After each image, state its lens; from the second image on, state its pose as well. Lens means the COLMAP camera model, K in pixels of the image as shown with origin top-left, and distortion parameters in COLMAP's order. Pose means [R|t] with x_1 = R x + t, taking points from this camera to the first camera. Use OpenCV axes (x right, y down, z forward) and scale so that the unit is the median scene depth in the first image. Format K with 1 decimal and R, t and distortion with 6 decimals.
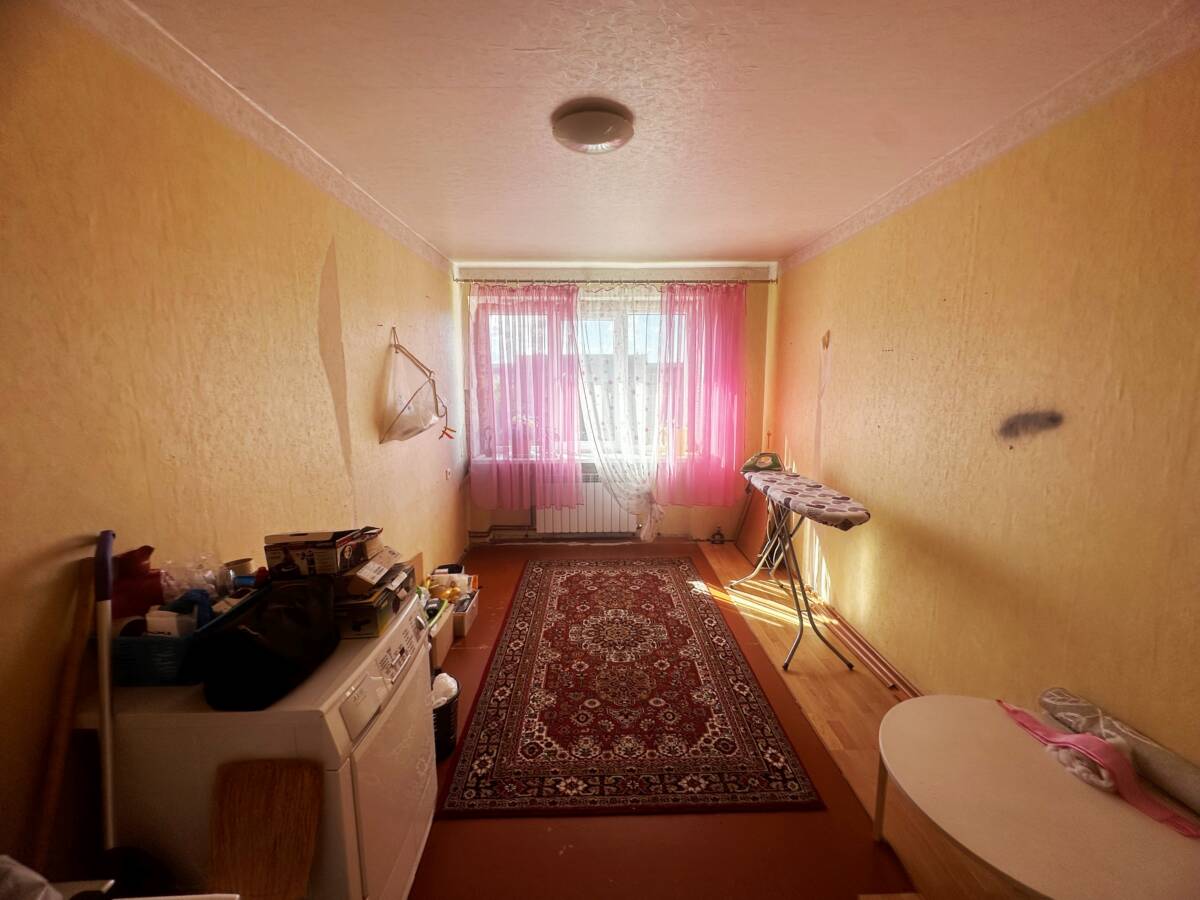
lens RADIAL K [[477.9, 0, 601.7], [0, 477.9, 451.9], [0, 0, 1]] dist [-0.001180, 0.000476]
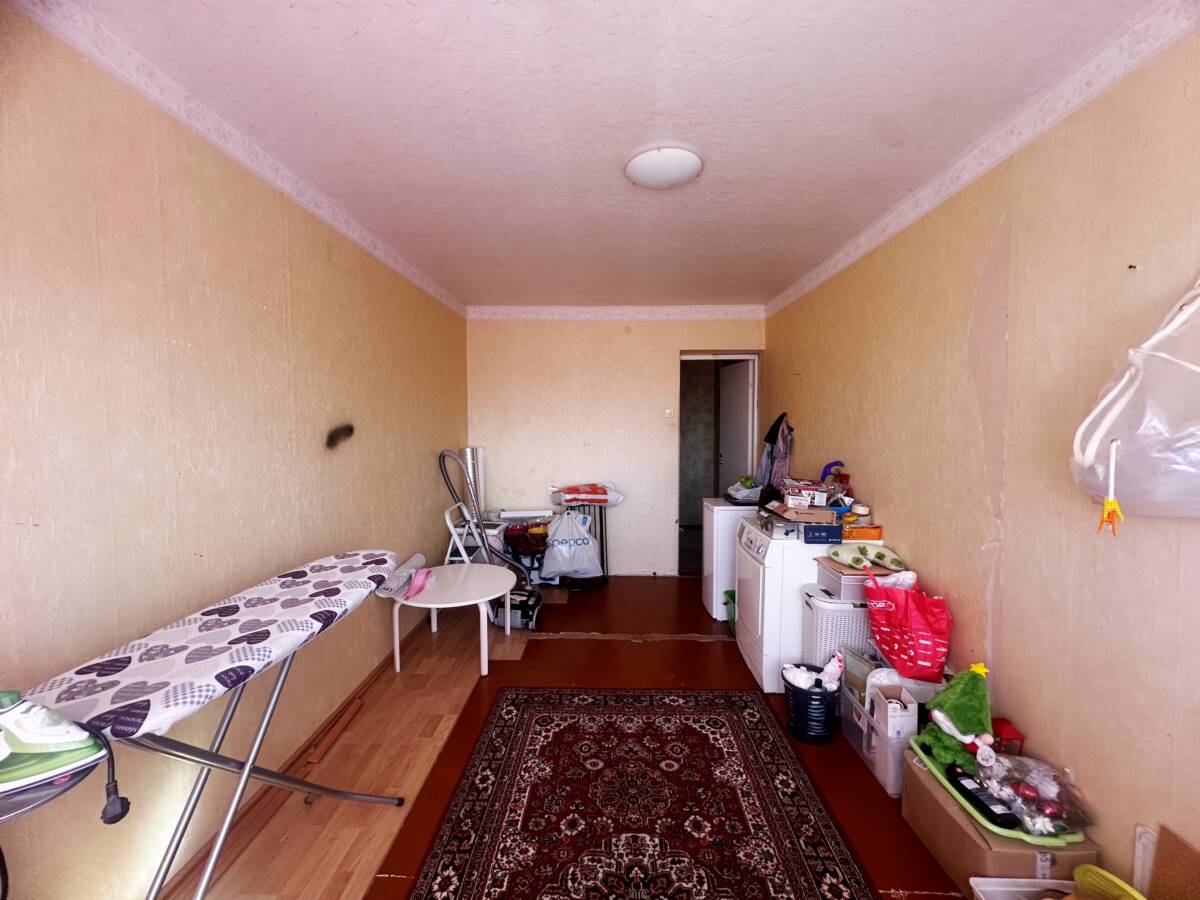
lens RADIAL K [[477.9, 0, 601.7], [0, 477.9, 451.9], [0, 0, 1]] dist [-0.001180, 0.000476]
pose [[-0.999108, 0.004002, 0.042043, 0.068738], [0.012590, 0.978461, 0.206048, -0.226860], [-0.040312, 0.206393, -0.977638, 1.859185]]
